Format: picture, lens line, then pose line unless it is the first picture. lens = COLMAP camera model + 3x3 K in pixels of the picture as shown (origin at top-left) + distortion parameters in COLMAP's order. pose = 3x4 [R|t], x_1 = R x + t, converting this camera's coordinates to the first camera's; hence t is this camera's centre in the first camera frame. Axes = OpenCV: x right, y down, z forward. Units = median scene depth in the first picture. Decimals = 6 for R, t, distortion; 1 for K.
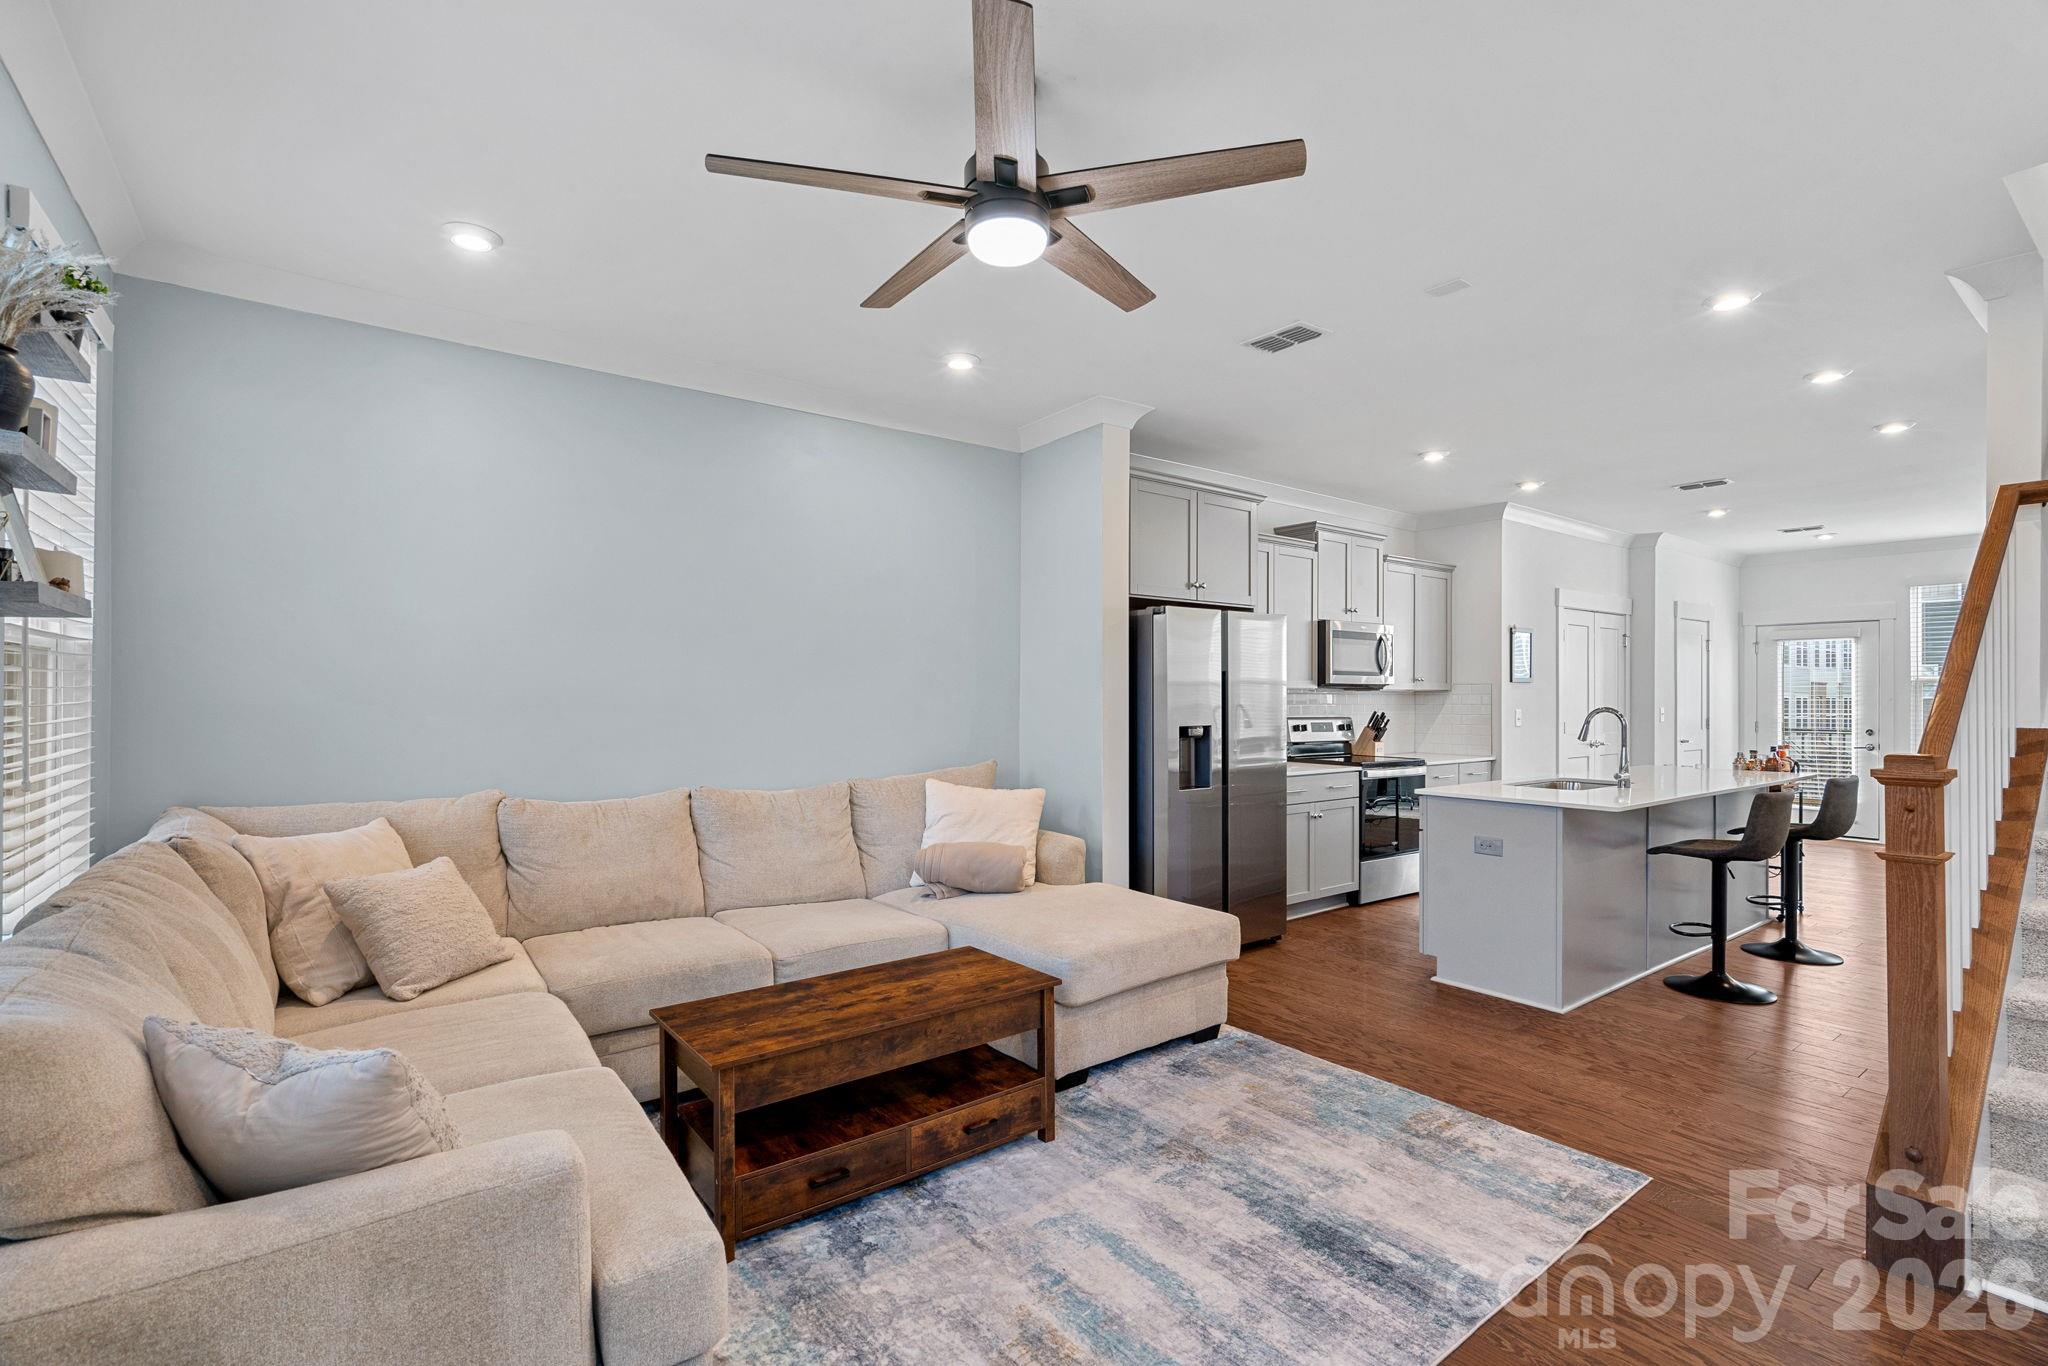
lens RADIAL K [[931.0, 0, 1025.7], [0, 931.0, 686.0], [0, 0, 1]] dist [-0.000660, 0.001905]
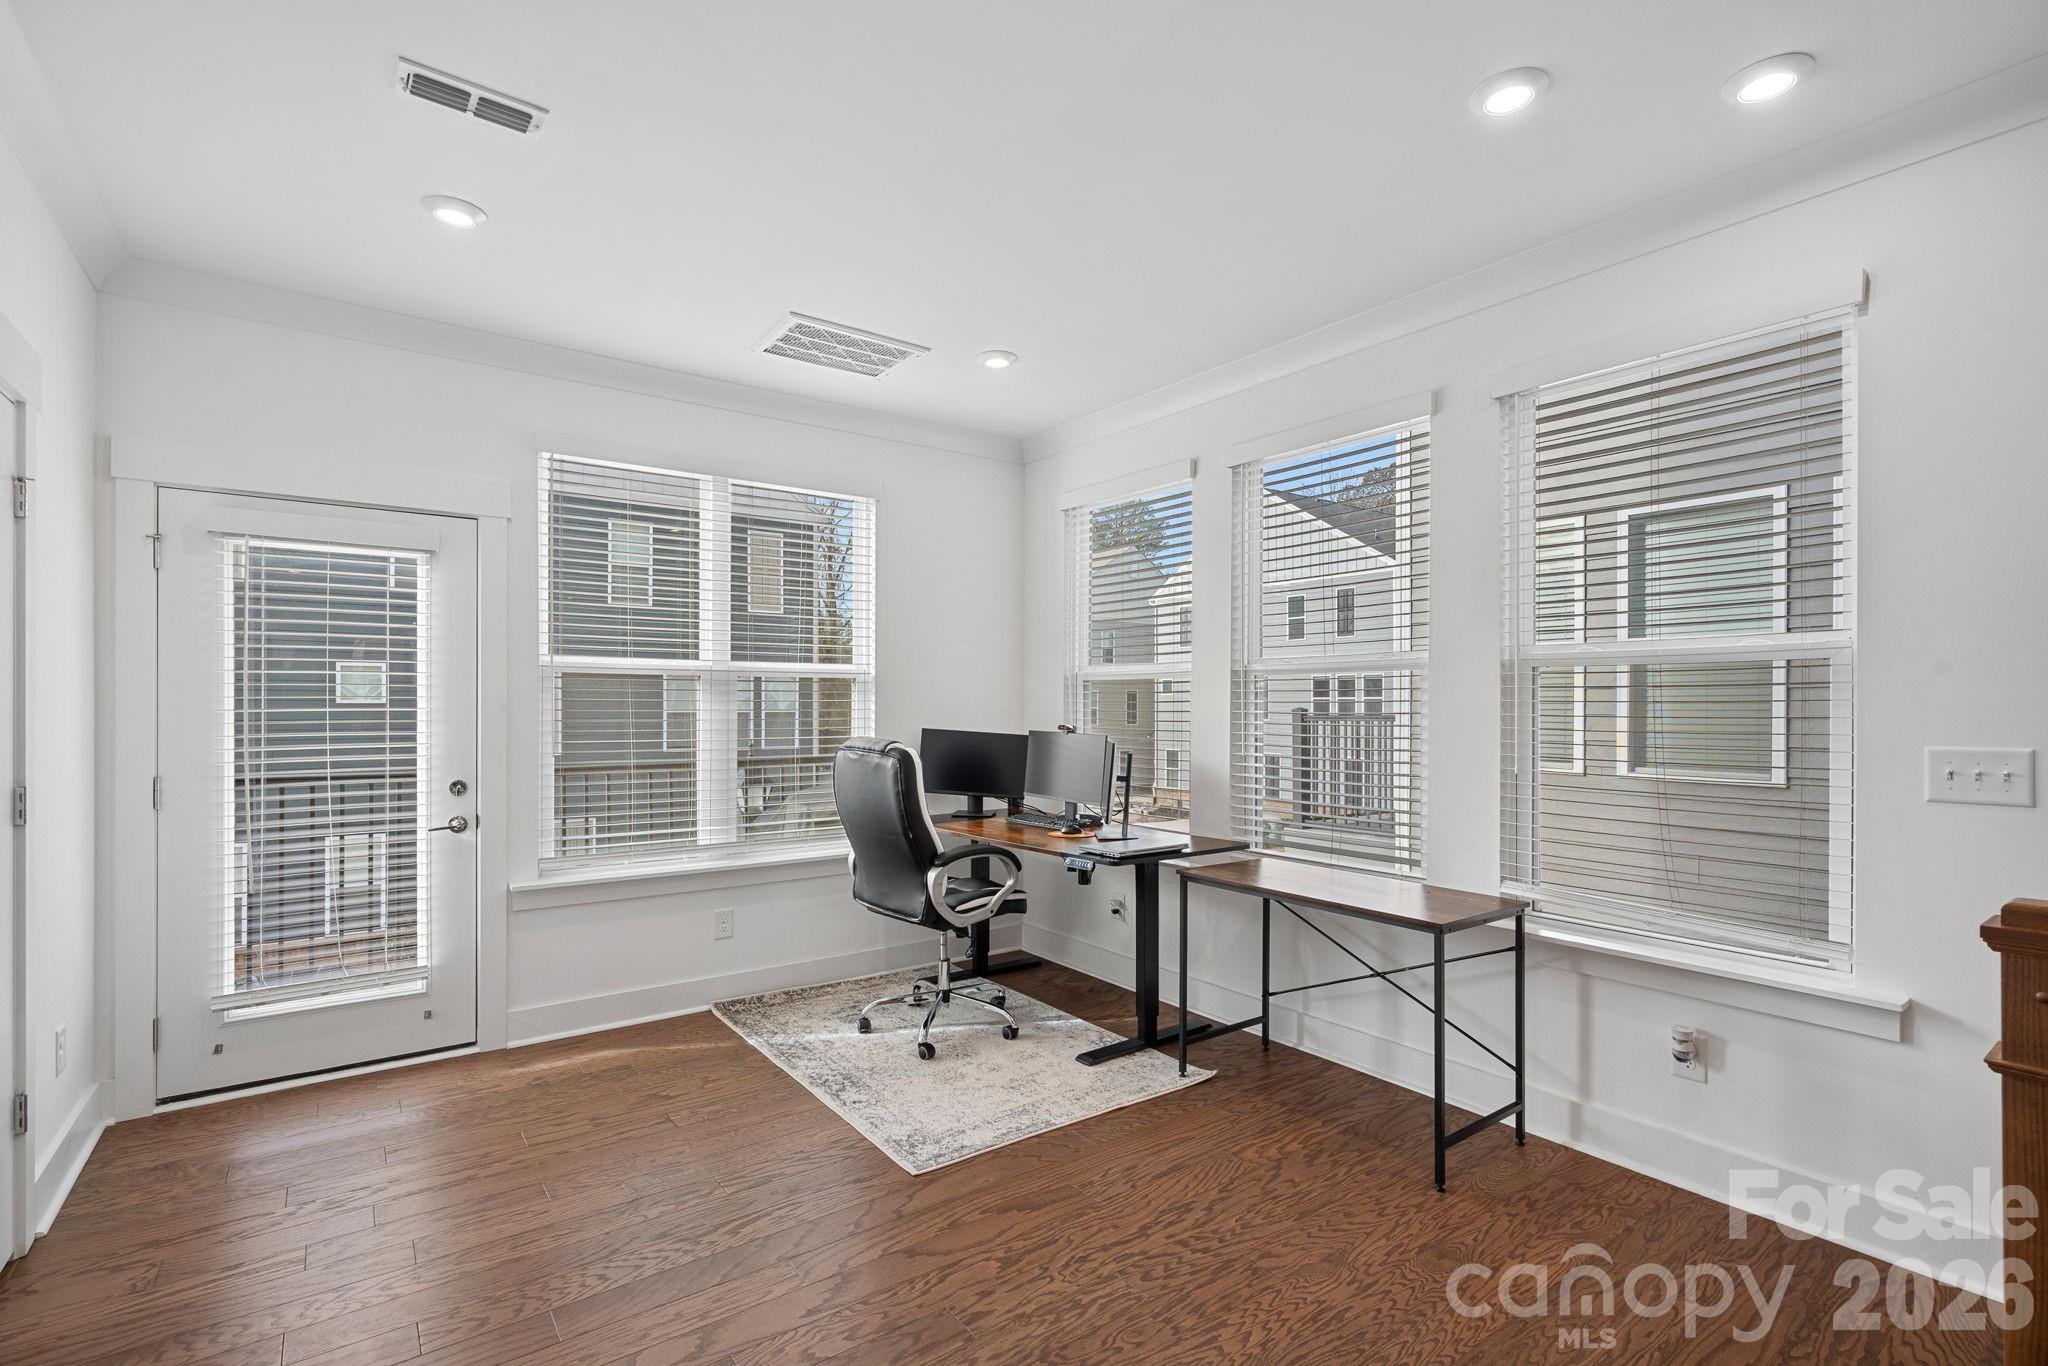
lens RADIAL K [[931.0, 0, 1023.9], [0, 931.0, 702.3], [0, 0, 1]] dist [-0.000660, 0.001905]
pose [[0.001917, 0.001986, 0.999996, 0.666987], [-0.004520, 0.999988, -0.001977, 0.015427], [-0.999988, -0.004517, 0.001926, 1.008746]]
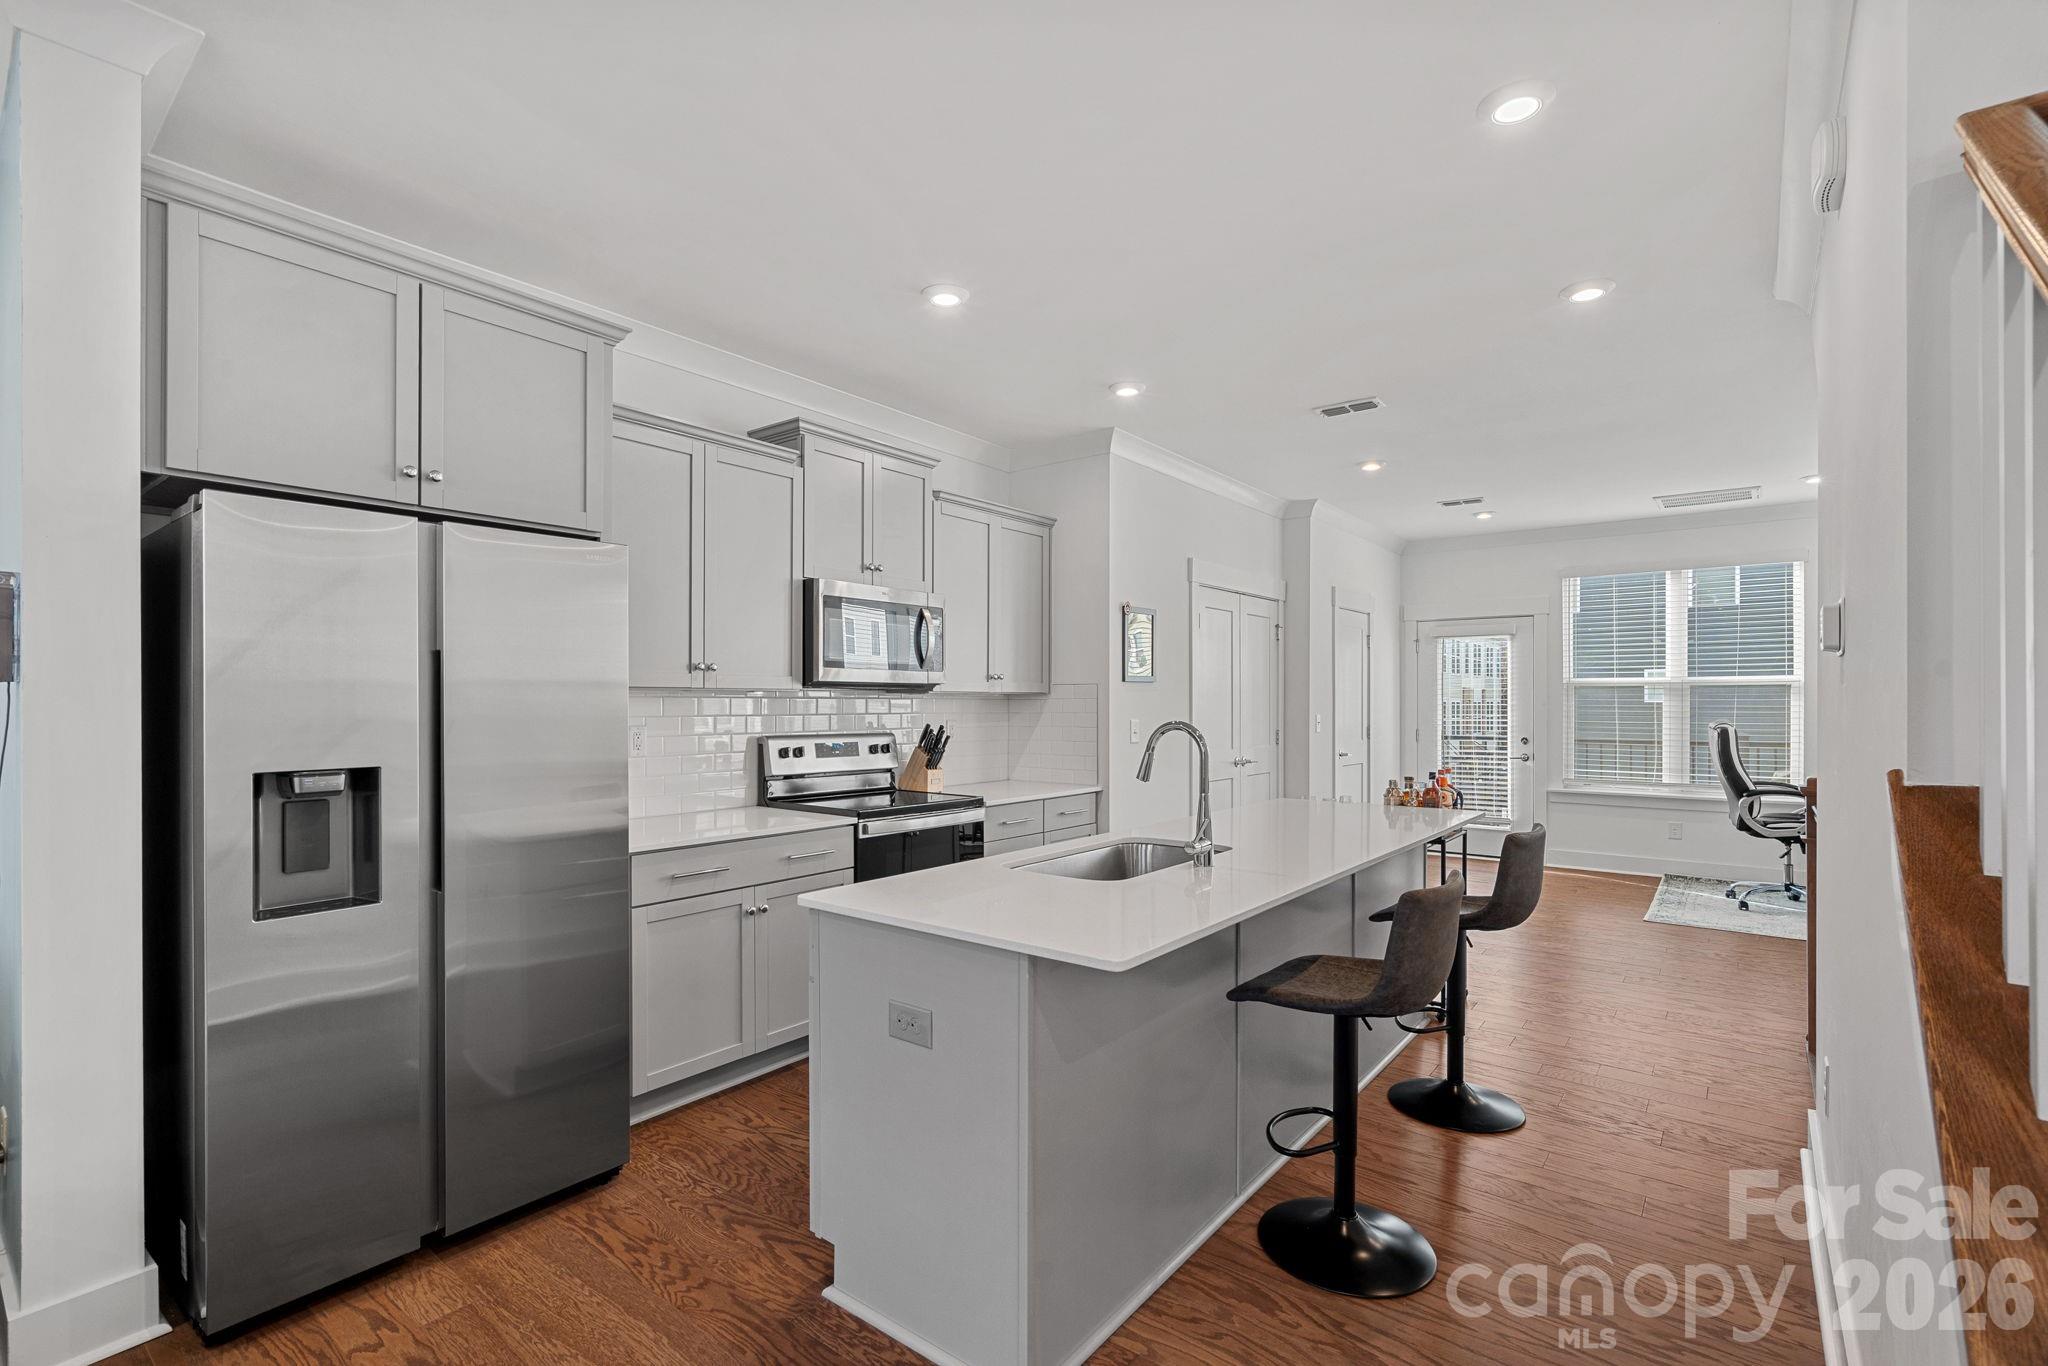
lens RADIAL K [[931.0, 0, 1027.0], [0, 931.0, 691.0], [0, 0, 1]] dist [-0.000660, 0.001905]
pose [[0.965409, 0.001052, 0.260737, 0.284212], [-0.001071, 0.999999, -0.000071, 0.003457], [-0.260737, -0.000211, 0.965410, 0.351716]]
